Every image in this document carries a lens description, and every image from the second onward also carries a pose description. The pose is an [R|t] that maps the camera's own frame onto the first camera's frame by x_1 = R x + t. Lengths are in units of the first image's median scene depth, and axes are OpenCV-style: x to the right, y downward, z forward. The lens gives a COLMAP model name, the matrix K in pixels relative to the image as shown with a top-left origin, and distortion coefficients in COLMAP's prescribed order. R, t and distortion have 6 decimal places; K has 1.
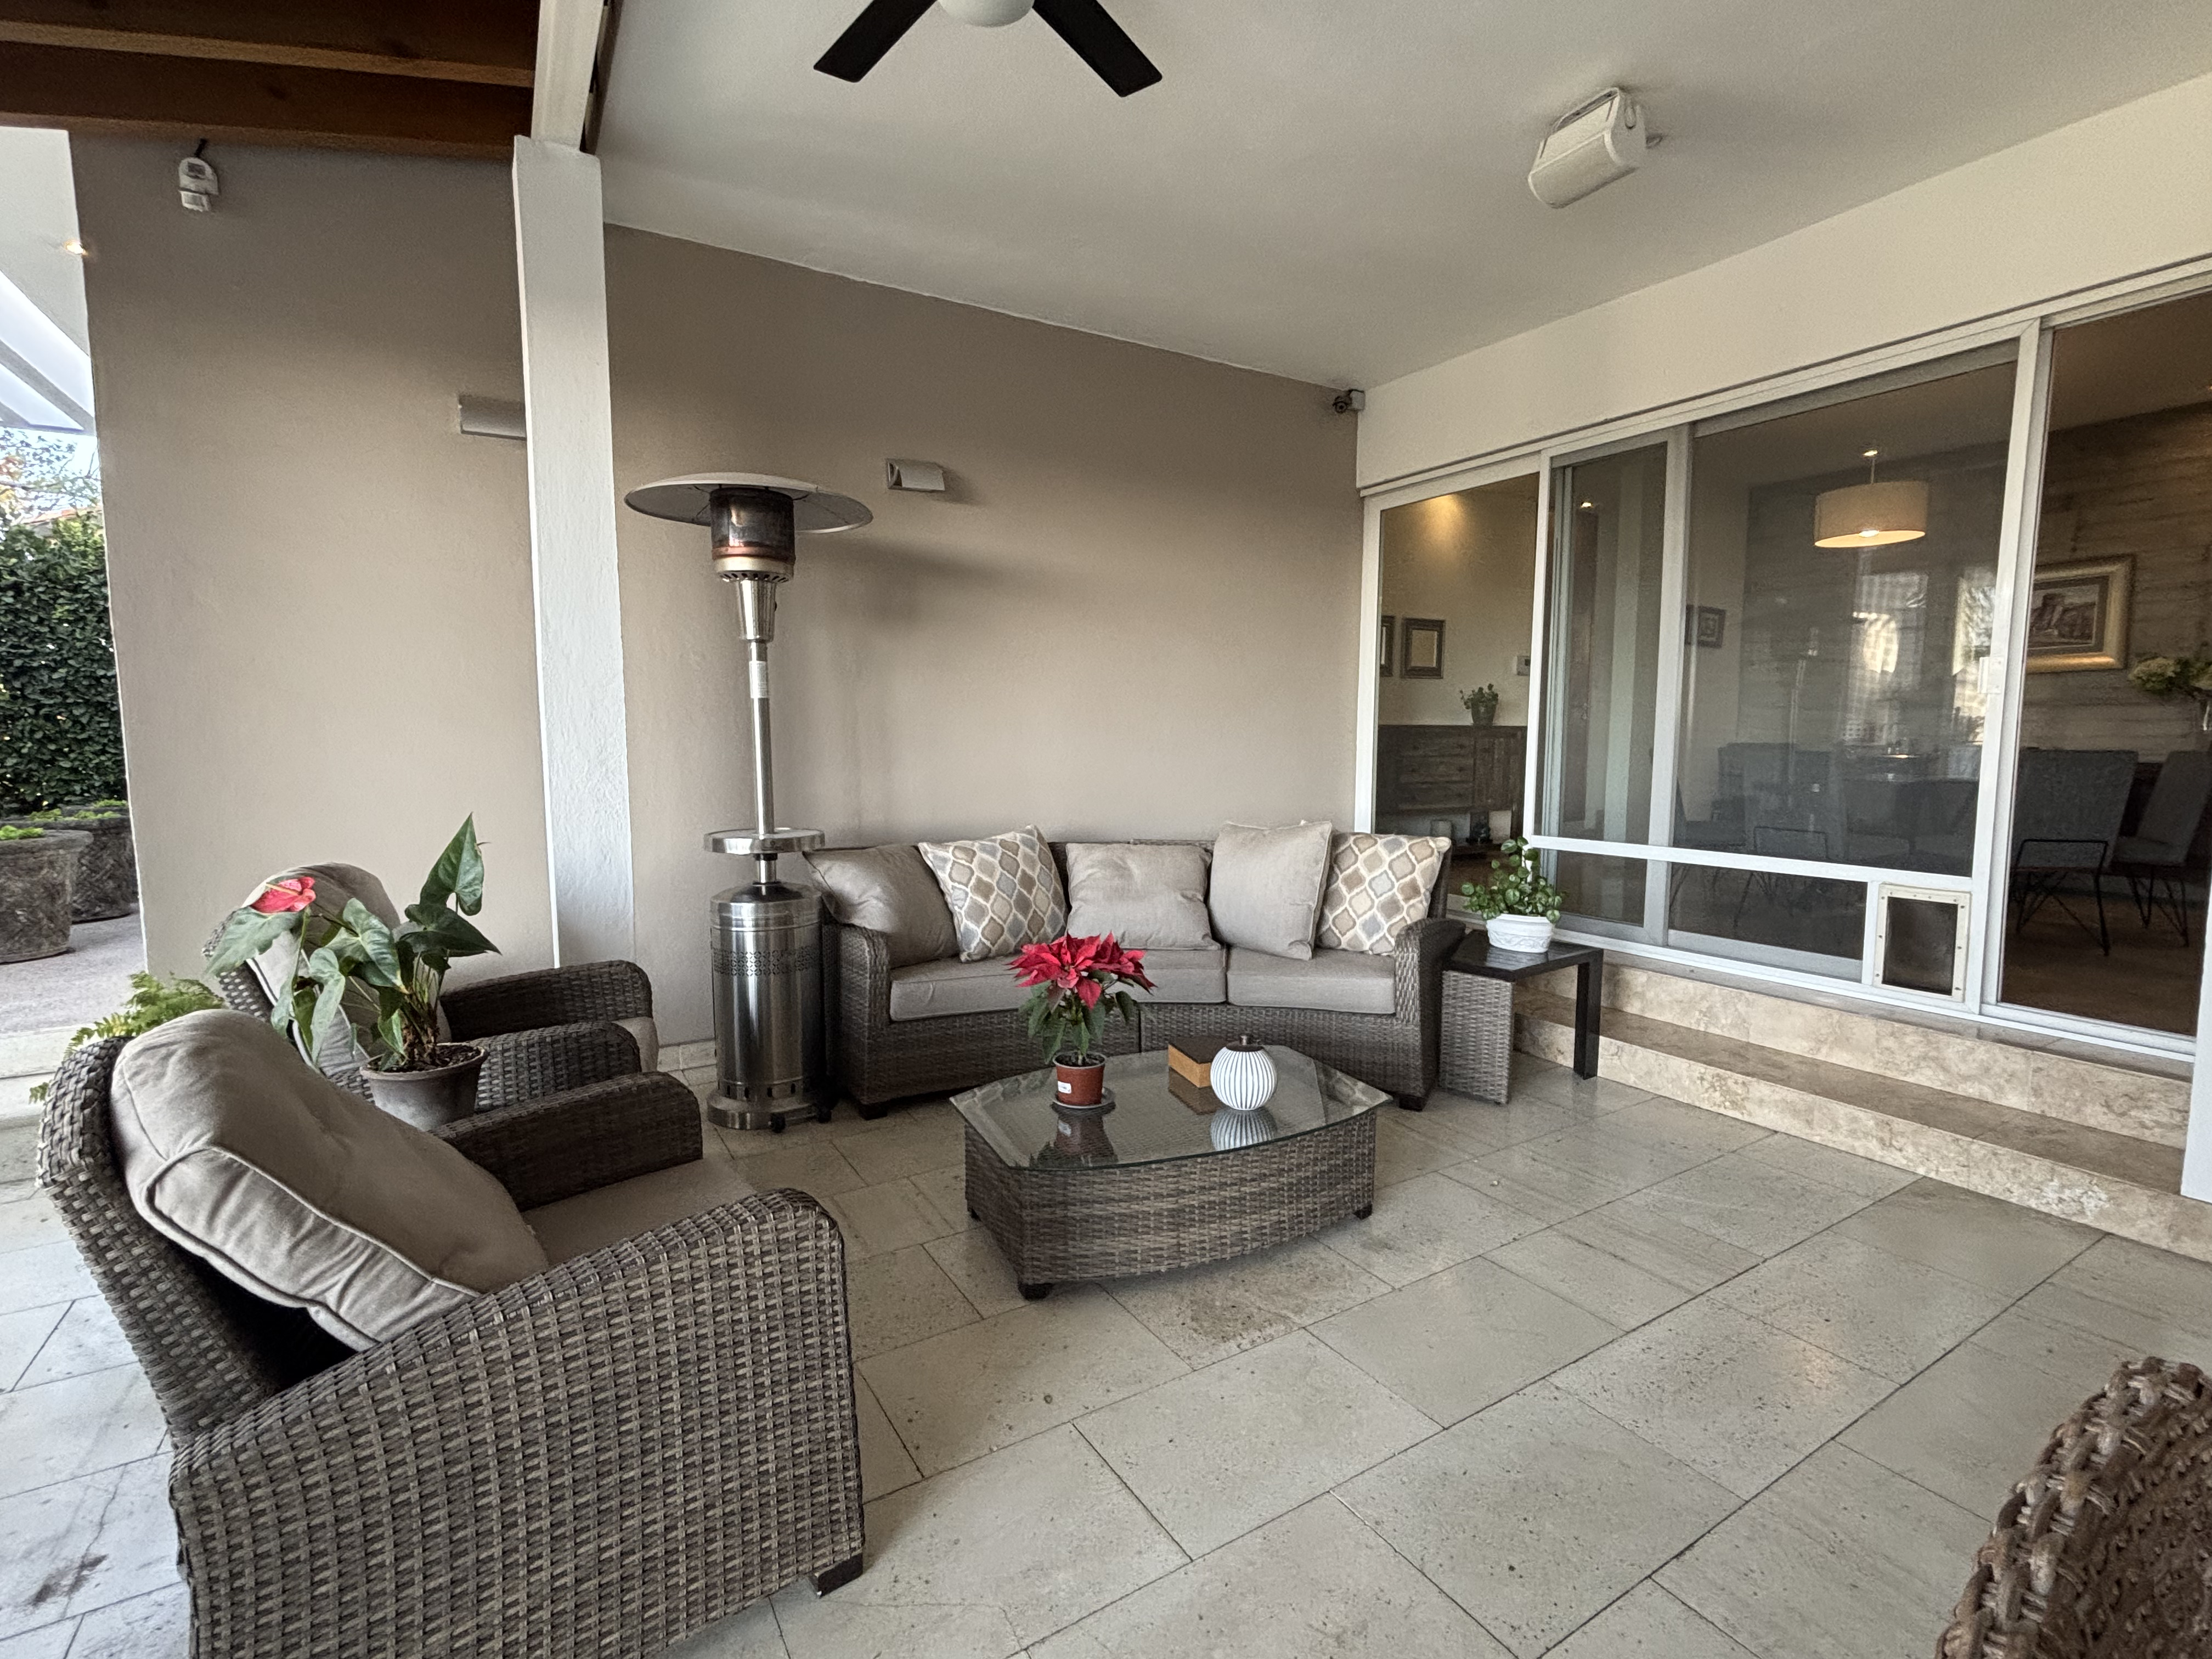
lens RADIAL K [[1010.0, 0, 1092.1], [0, 1010.0, 831.1], [0, 0, 1]] dist [-0.004097, 0.000343]
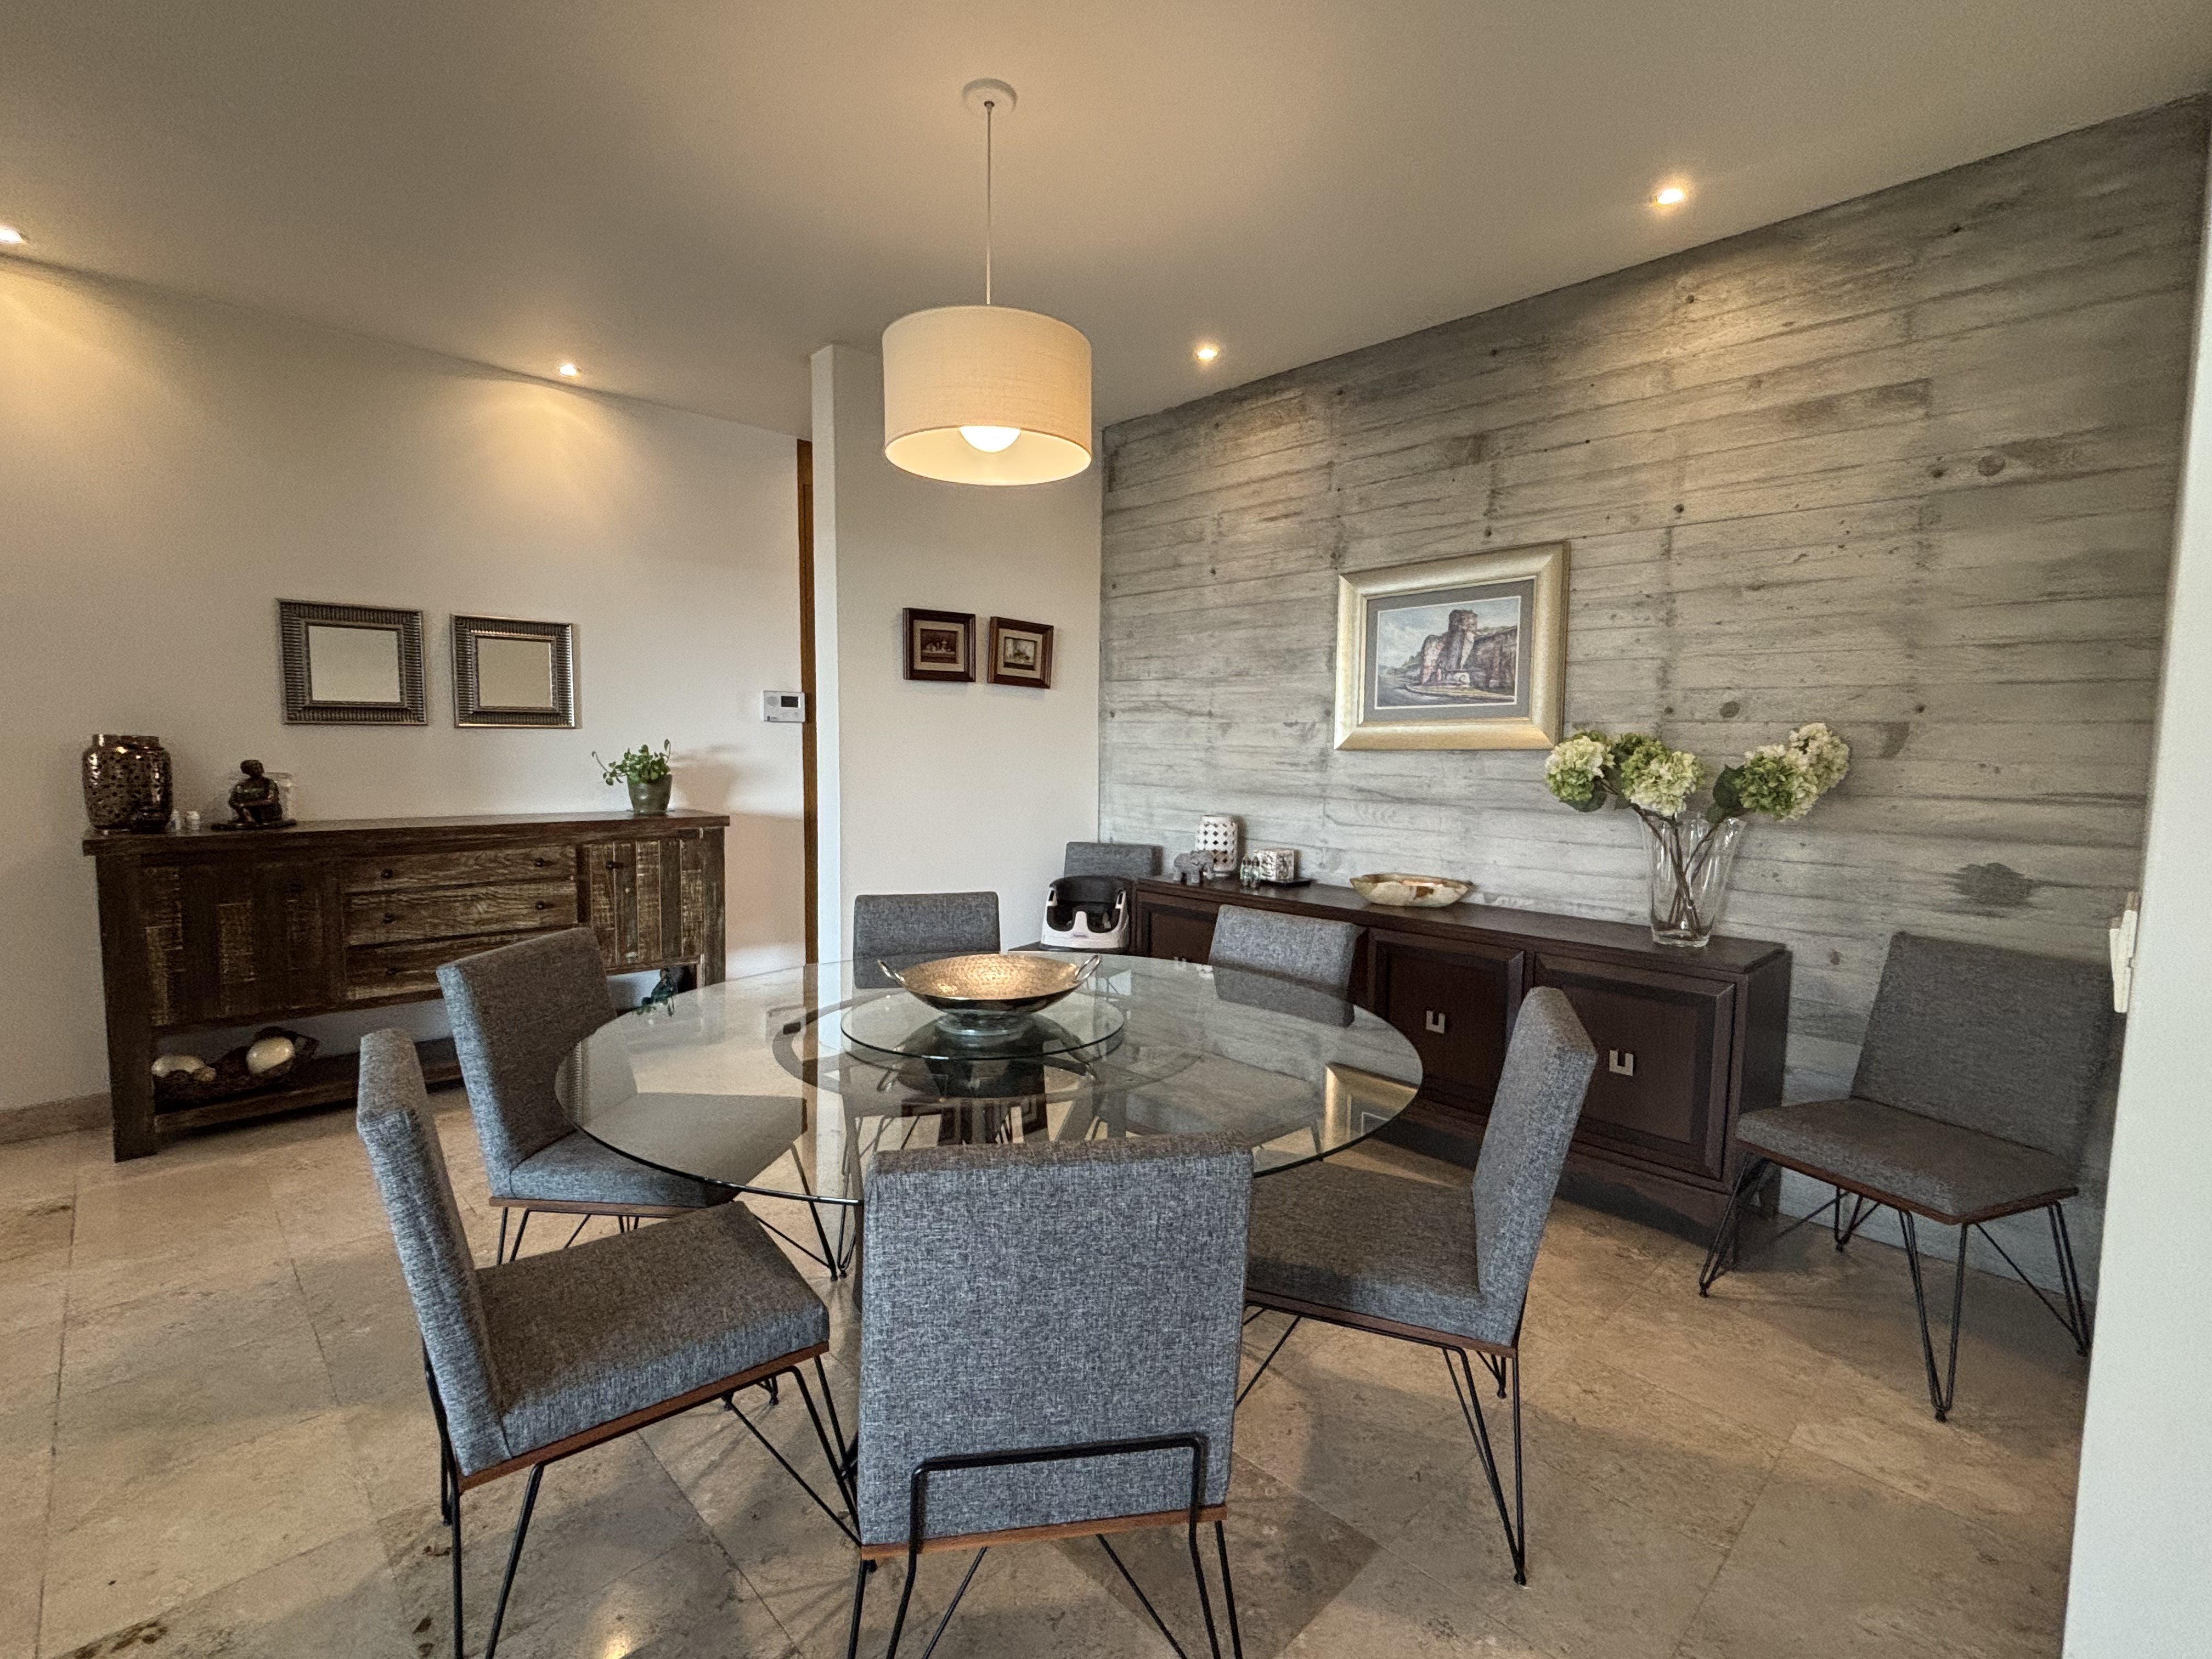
lens RADIAL K [[1010.0, 0, 1085.9], [0, 1010.0, 830.6], [0, 0, 1]] dist [-0.004097, 0.000343]
pose [[0.972774, -0.008537, 0.231597, 0.956520], [0.010978, 0.999897, -0.009257, -0.169326], [-0.231494, 0.011547, 0.972768, 0.774290]]
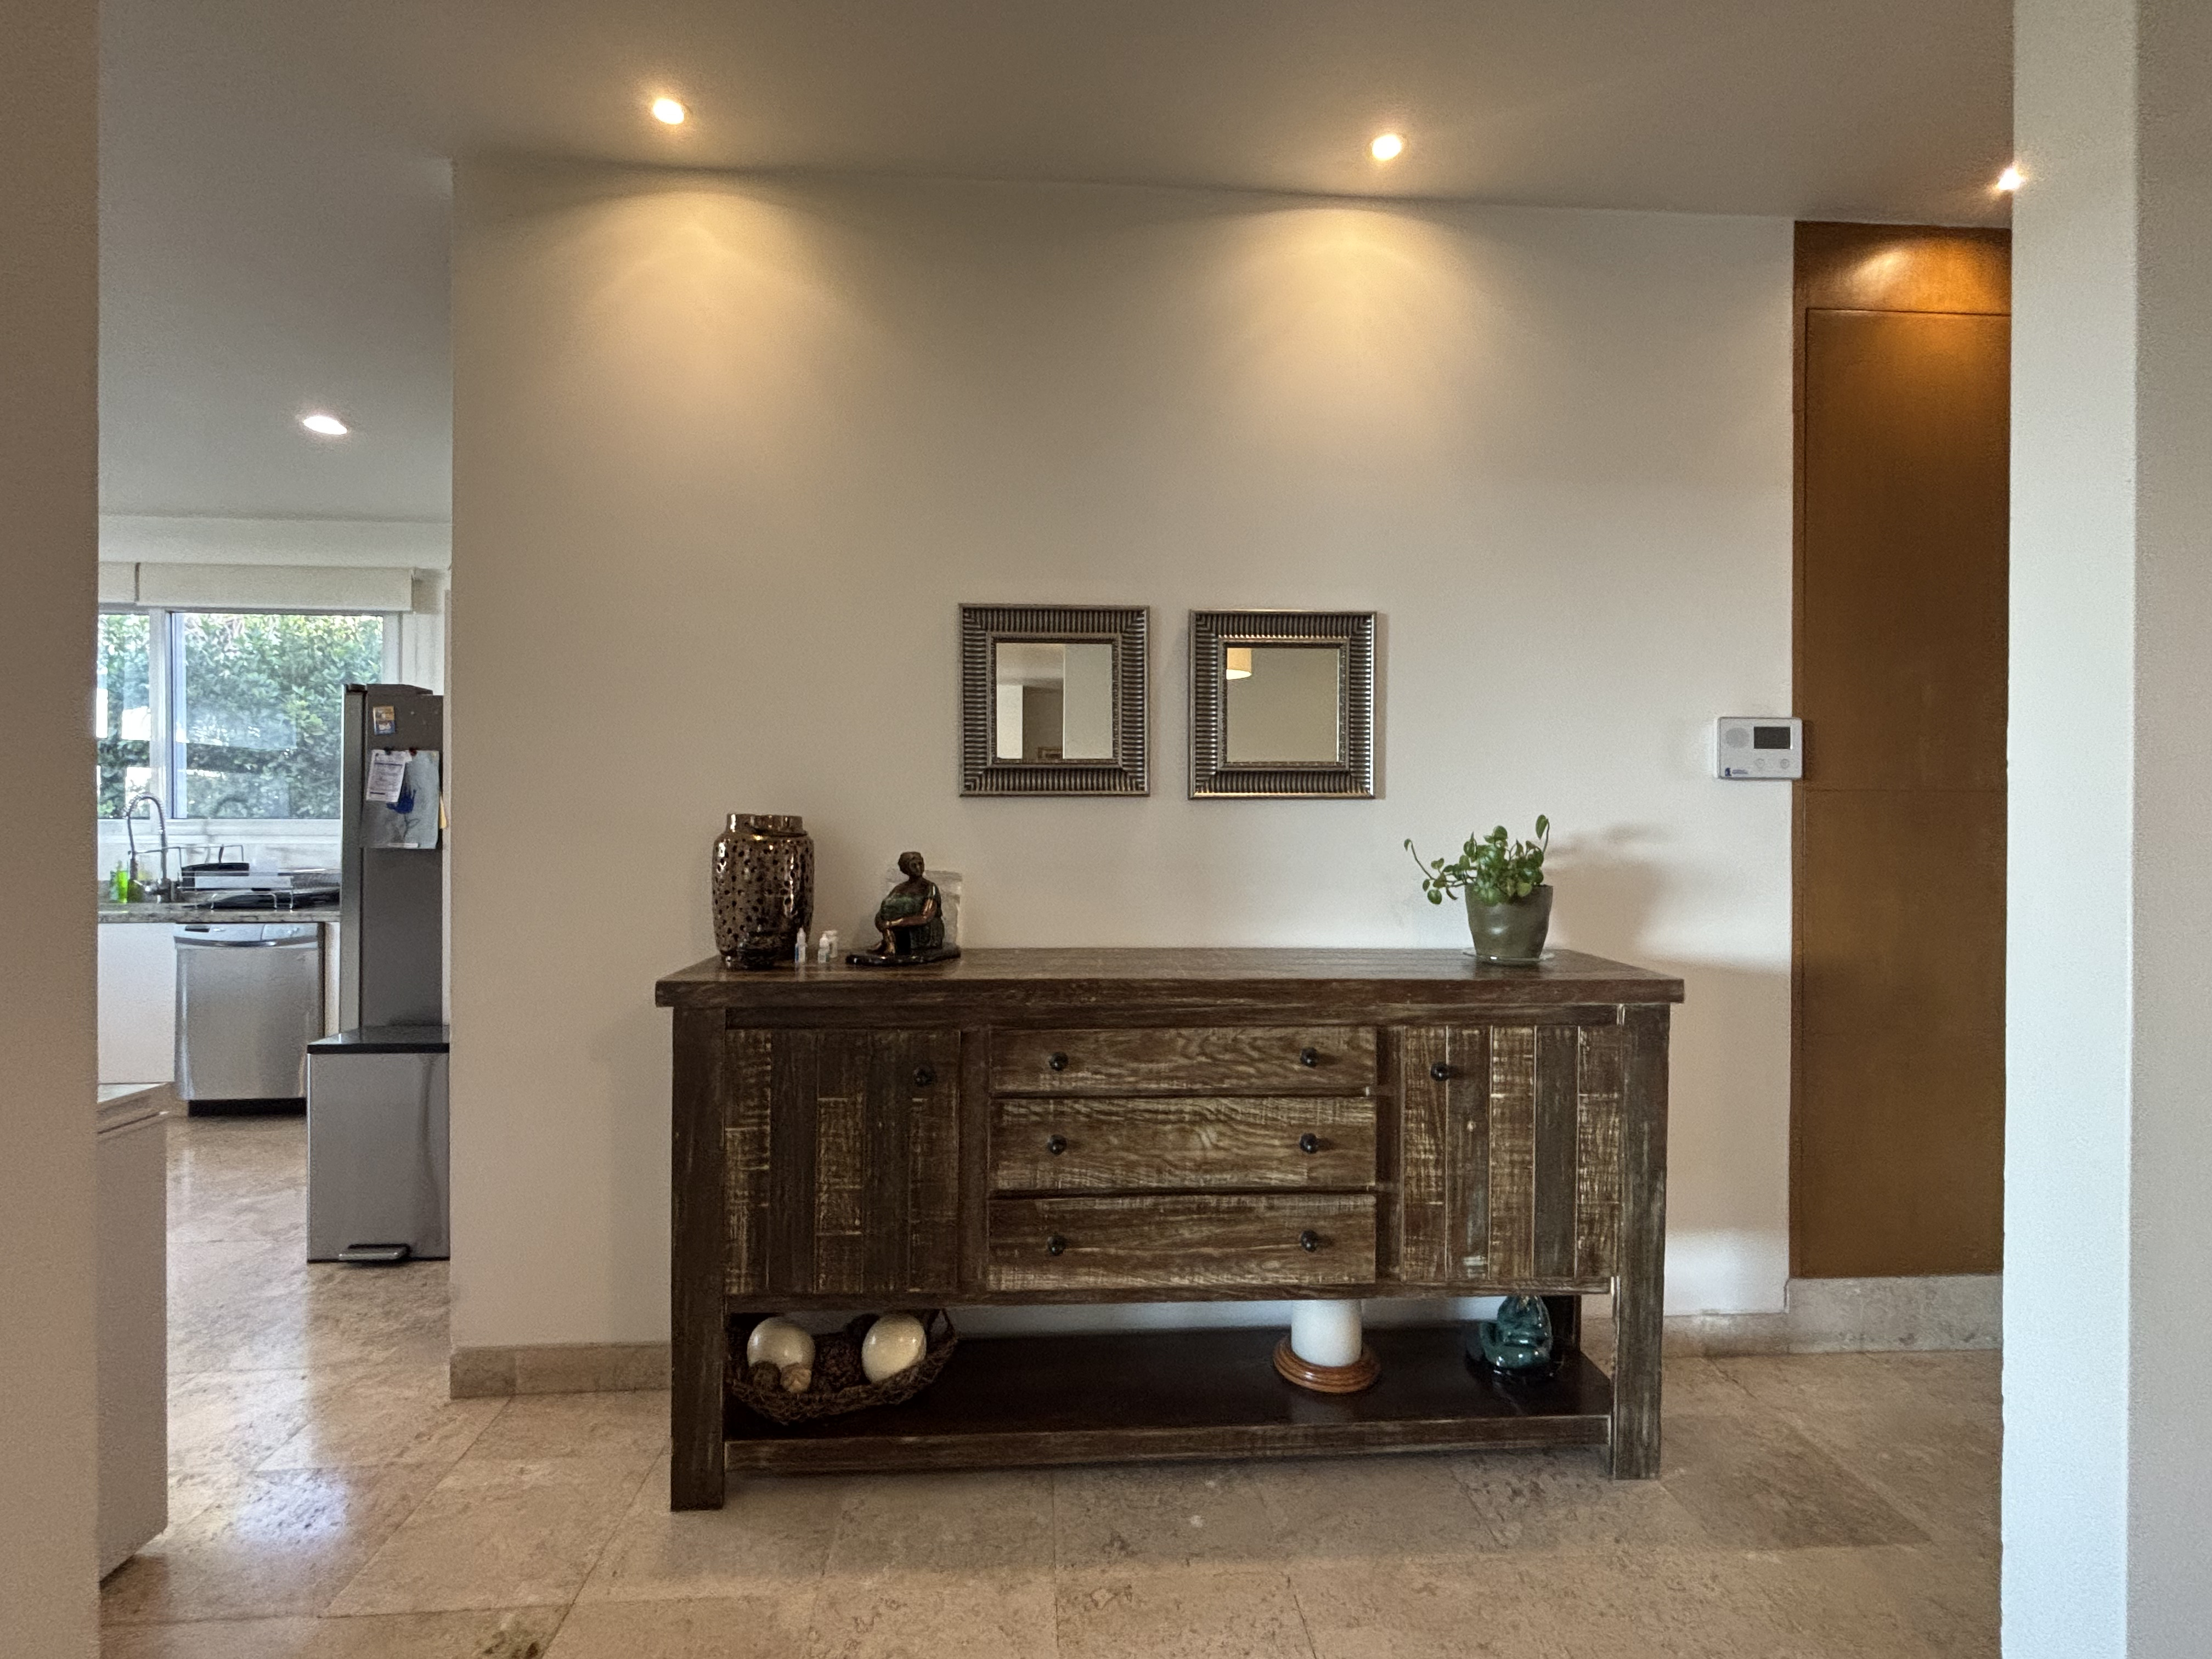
lens RADIAL K [[1010.0, 0, 1104.1], [0, 1010.0, 818.5], [0, 0, 1]] dist [-0.004097, 0.000343]
pose [[0.896868, 0.002684, -0.442290, 0.798067], [-0.047490, 0.994785, -0.090264, -0.220205], [0.439741, 0.101959, 0.892318, 1.341077]]
